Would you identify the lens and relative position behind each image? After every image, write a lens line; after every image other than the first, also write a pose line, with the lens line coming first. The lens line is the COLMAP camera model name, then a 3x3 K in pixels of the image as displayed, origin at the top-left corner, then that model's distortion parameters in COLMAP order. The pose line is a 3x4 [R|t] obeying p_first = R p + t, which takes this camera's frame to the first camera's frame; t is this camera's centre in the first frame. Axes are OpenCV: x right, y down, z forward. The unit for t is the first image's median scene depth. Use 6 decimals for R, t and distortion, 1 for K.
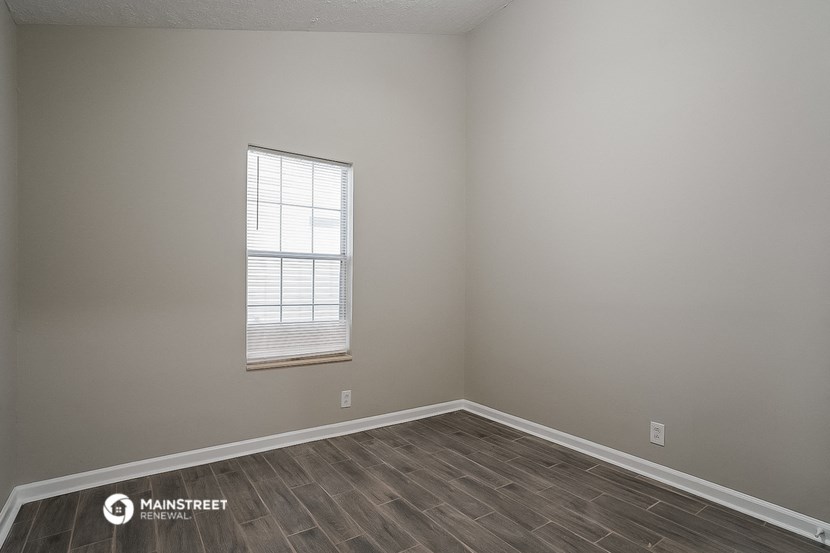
lens RADIAL K [[409.6, 0, 417.4], [0, 409.6, 284.3], [0, 0, 1]] dist [-0.000334, 0.000929]
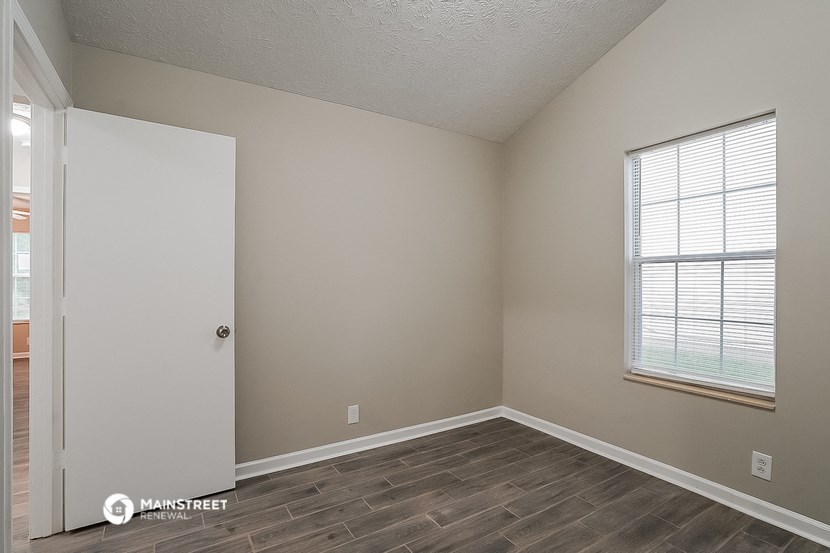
lens RADIAL K [[402.5, 0, 415.0], [0, 402.5, 276.5], [0, 0, 1]] dist [-0.014672, 0.001001]
pose [[-0.046122, -0.018257, -0.998769, 0.560385], [0.005388, 0.999814, -0.018525, -0.023266], [0.998921, -0.006236, -0.046015, 0.512491]]
